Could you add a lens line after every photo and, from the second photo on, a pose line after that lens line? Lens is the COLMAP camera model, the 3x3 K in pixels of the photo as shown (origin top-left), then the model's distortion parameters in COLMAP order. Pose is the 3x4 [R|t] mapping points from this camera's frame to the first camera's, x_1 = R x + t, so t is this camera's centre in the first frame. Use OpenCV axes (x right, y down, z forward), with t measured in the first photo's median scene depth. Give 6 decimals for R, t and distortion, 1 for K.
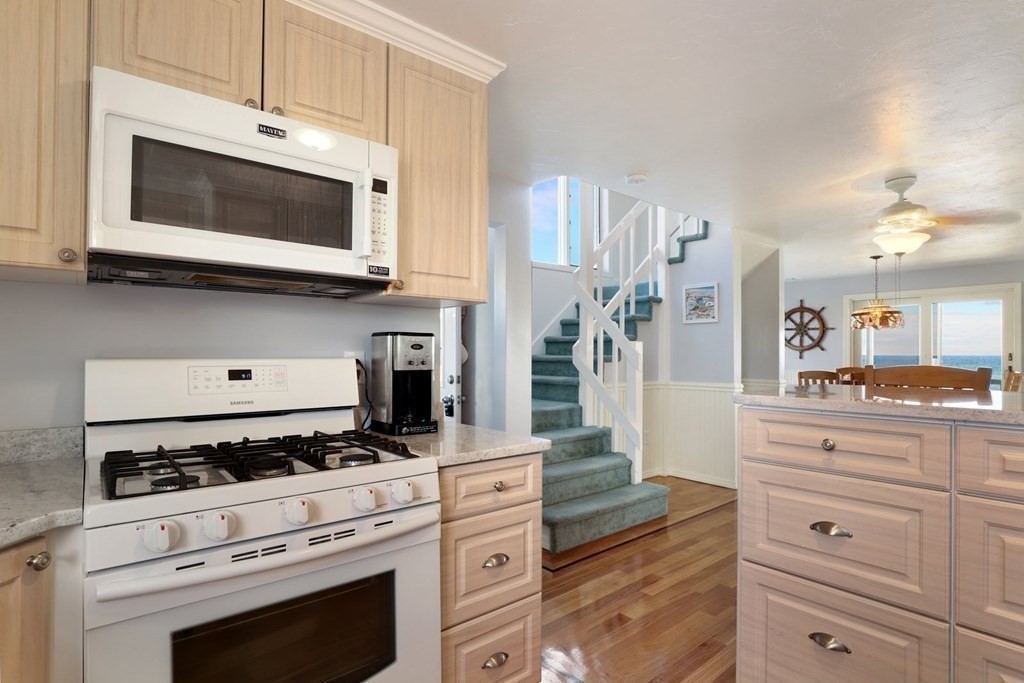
lens RADIAL K [[508.7, 0, 511.9], [0, 508.7, 346.5], [0, 0, 1]] dist [-0.020024, -0.000447]
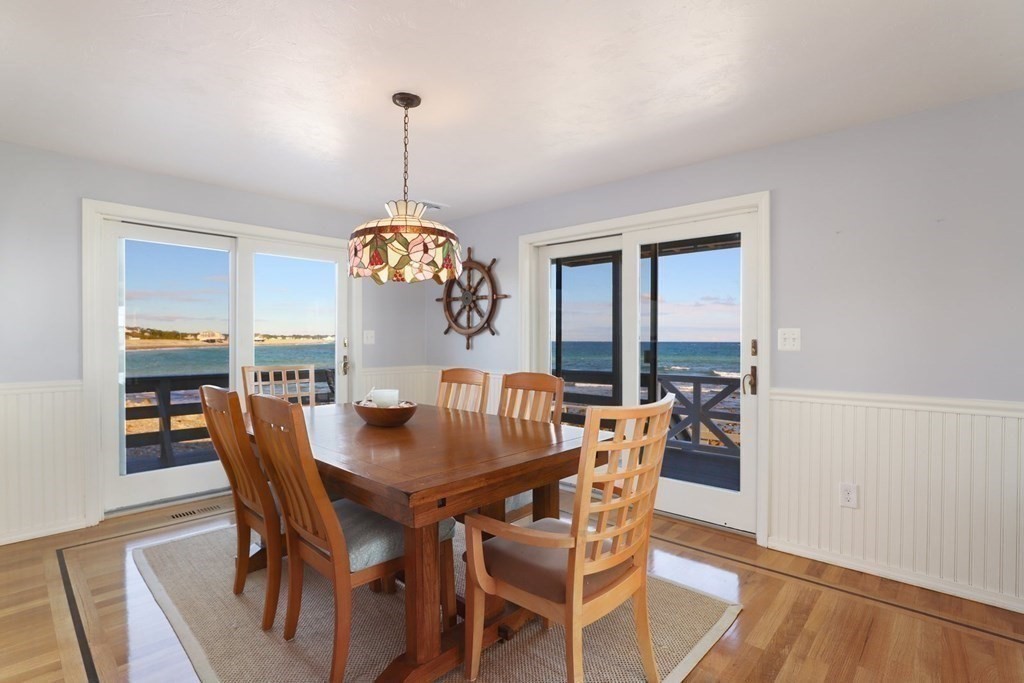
lens RADIAL K [[497.8, 0, 507.3], [0, 497.8, 344.6], [0, 0, 1]] dist [0.000718, -0.000451]
pose [[0.992115, 0.002832, 0.125298, 0.556348], [-0.005221, 0.999811, 0.018743, 0.008267], [-0.125221, -0.019249, 0.991942, 0.435674]]
